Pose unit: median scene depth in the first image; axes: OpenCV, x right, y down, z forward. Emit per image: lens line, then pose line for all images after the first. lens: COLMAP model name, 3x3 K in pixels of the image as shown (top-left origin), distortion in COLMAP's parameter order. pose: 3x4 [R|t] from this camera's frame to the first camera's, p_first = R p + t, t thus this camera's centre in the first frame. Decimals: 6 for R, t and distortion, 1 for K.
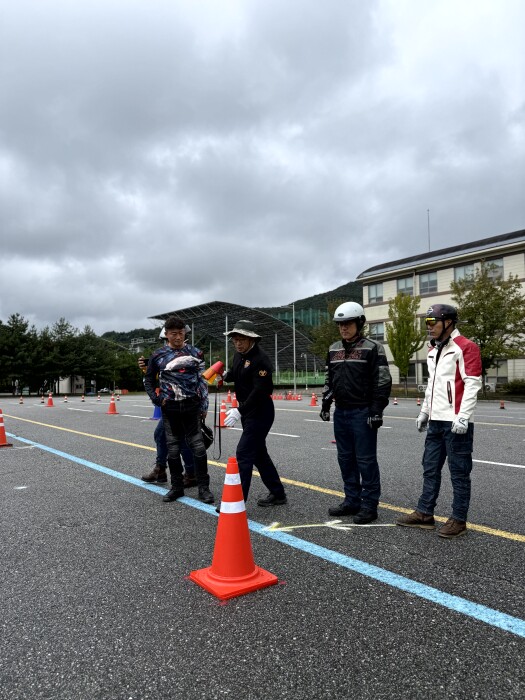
lens RADIAL K [[490.5, 0, 256.3], [0, 490.5, 351.1], [0, 0, 1]] dist [0.073461, -0.048255]
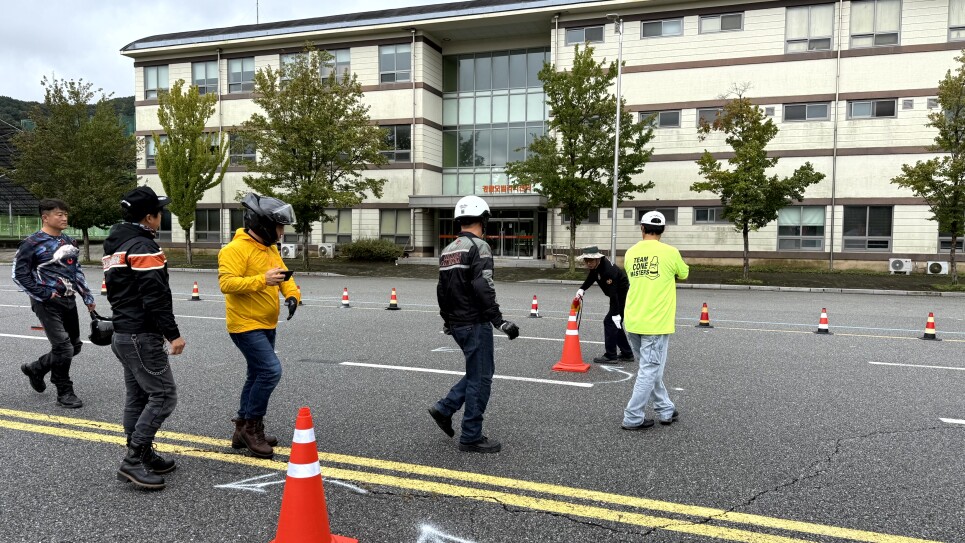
lens RADIAL K [[674.3, 0, 492.0], [0, 674.3, 284.6], [0, 0, 1]] dist [0.064653, -0.062065]
pose [[0.834754, -0.021608, 0.550199, 0.126506], [-0.053060, 0.991423, 0.119437, -0.000710], [-0.548061, -0.128894, 0.826448, 0.107319]]
